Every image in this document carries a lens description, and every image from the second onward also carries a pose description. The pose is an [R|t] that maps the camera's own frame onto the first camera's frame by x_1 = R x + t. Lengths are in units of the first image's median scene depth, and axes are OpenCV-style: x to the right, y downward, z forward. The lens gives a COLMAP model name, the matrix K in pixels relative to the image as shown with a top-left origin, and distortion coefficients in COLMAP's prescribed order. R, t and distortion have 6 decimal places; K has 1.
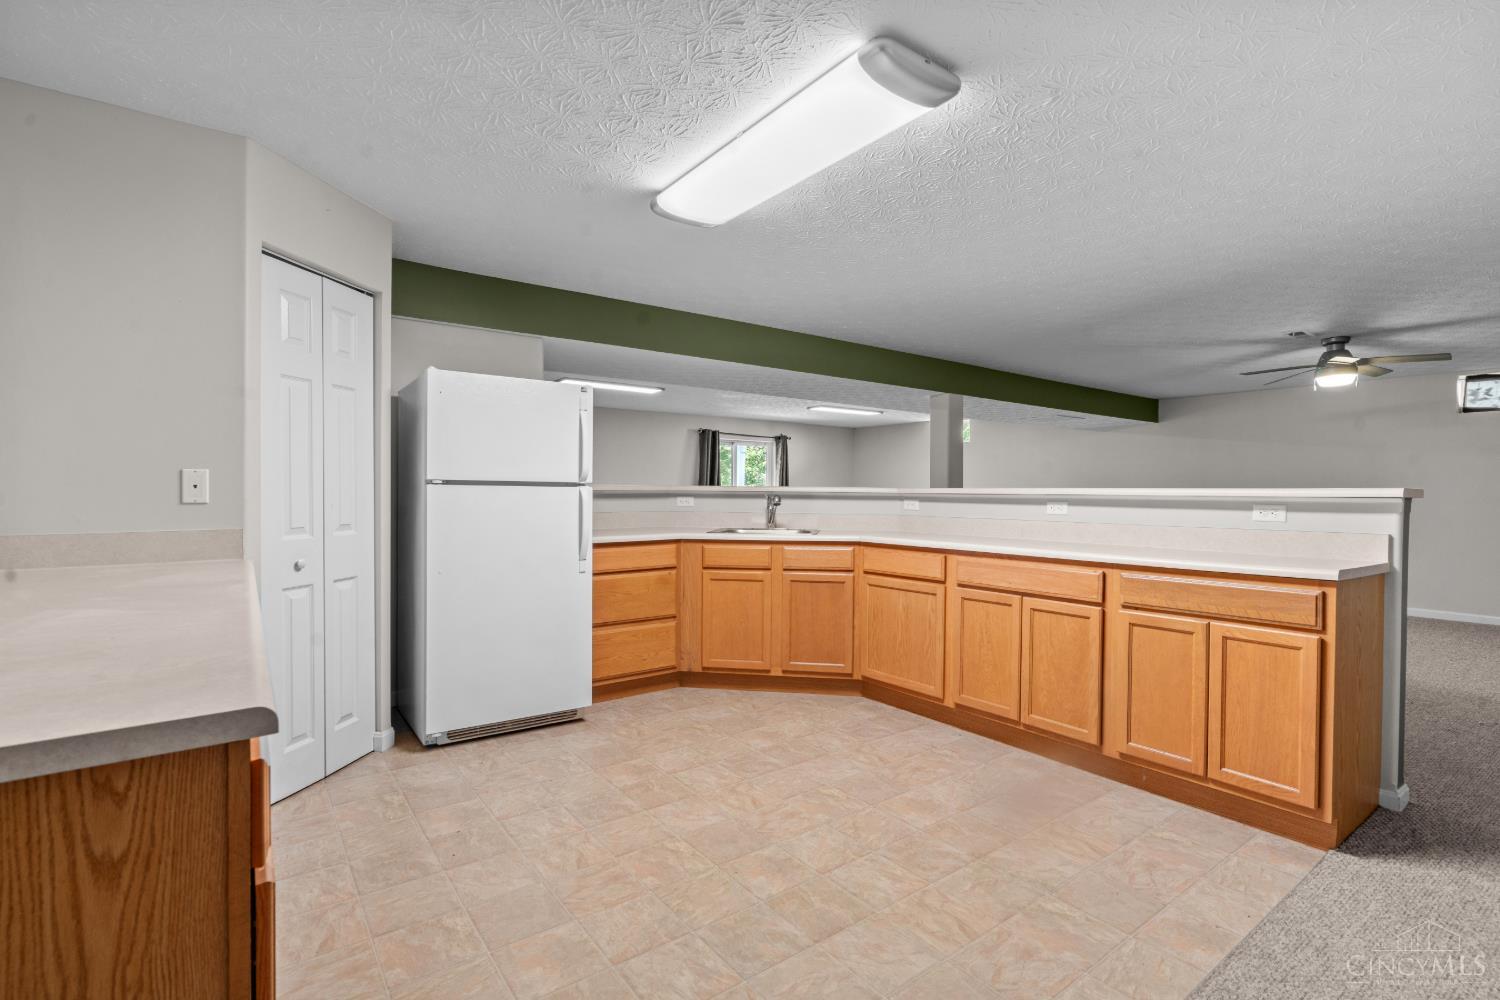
lens RADIAL K [[687.3, 0, 741.1], [0, 687.3, 519.5], [0, 0, 1]] dist [-0.004241, -0.000462]
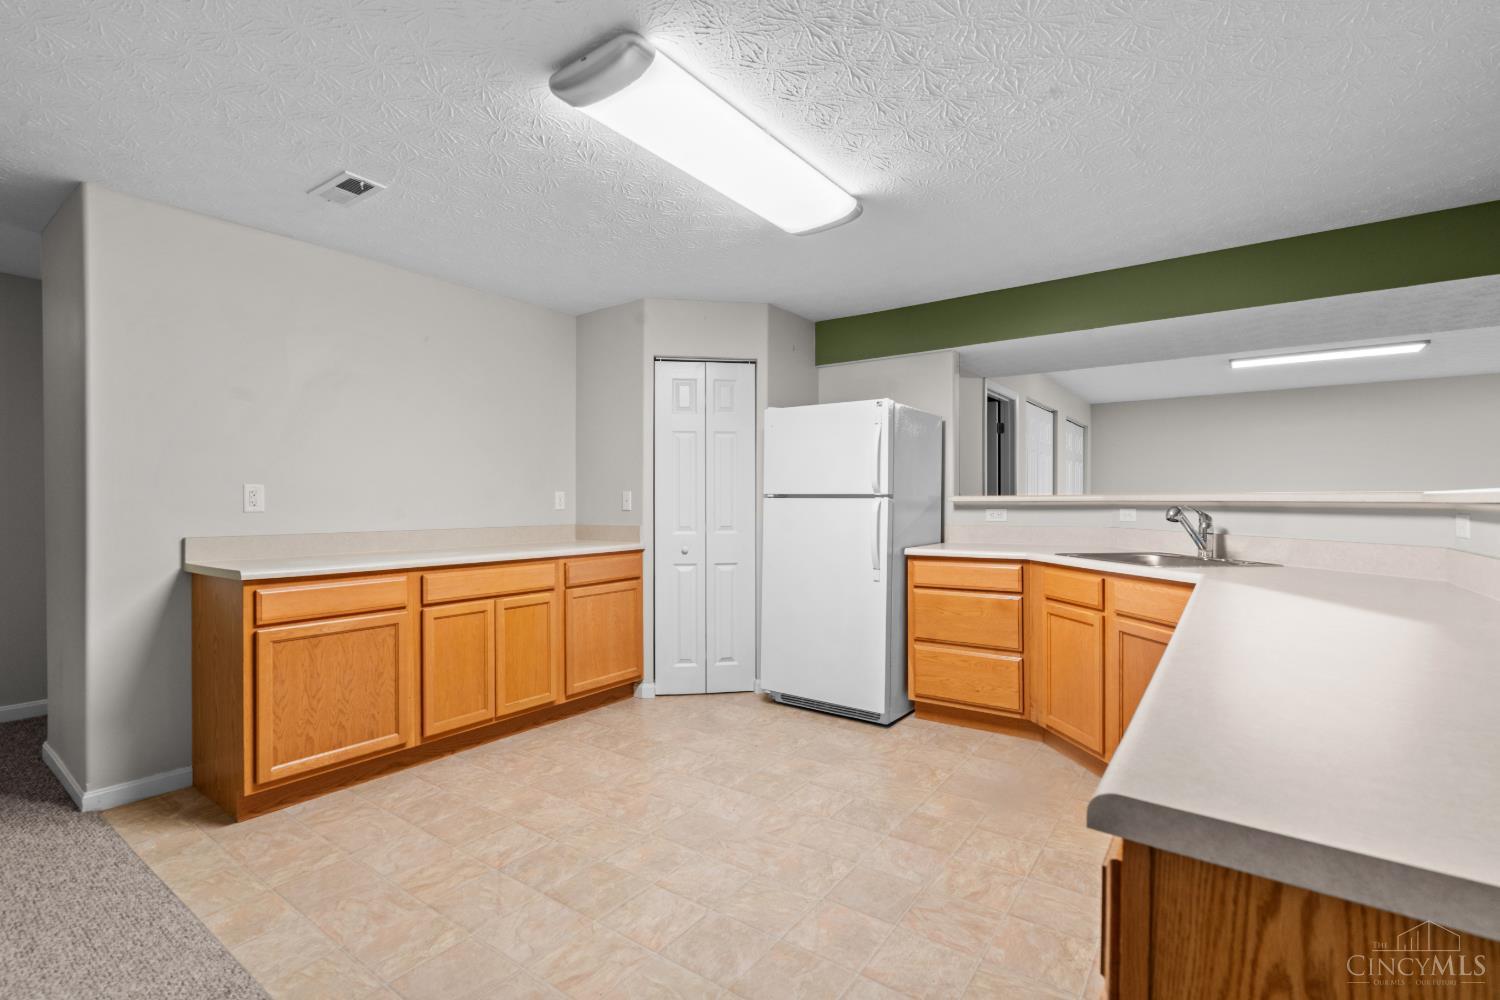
lens RADIAL K [[678.8, 0, 753.8], [0, 678.8, 507.4], [0, 0, 1]] dist [-0.002696, 0.000236]
pose [[0.316443, 0.002277, -0.948609, 0.691226], [-0.034604, 0.999359, -0.009144, -0.018337], [0.947980, 0.035720, 0.316319, 0.504413]]
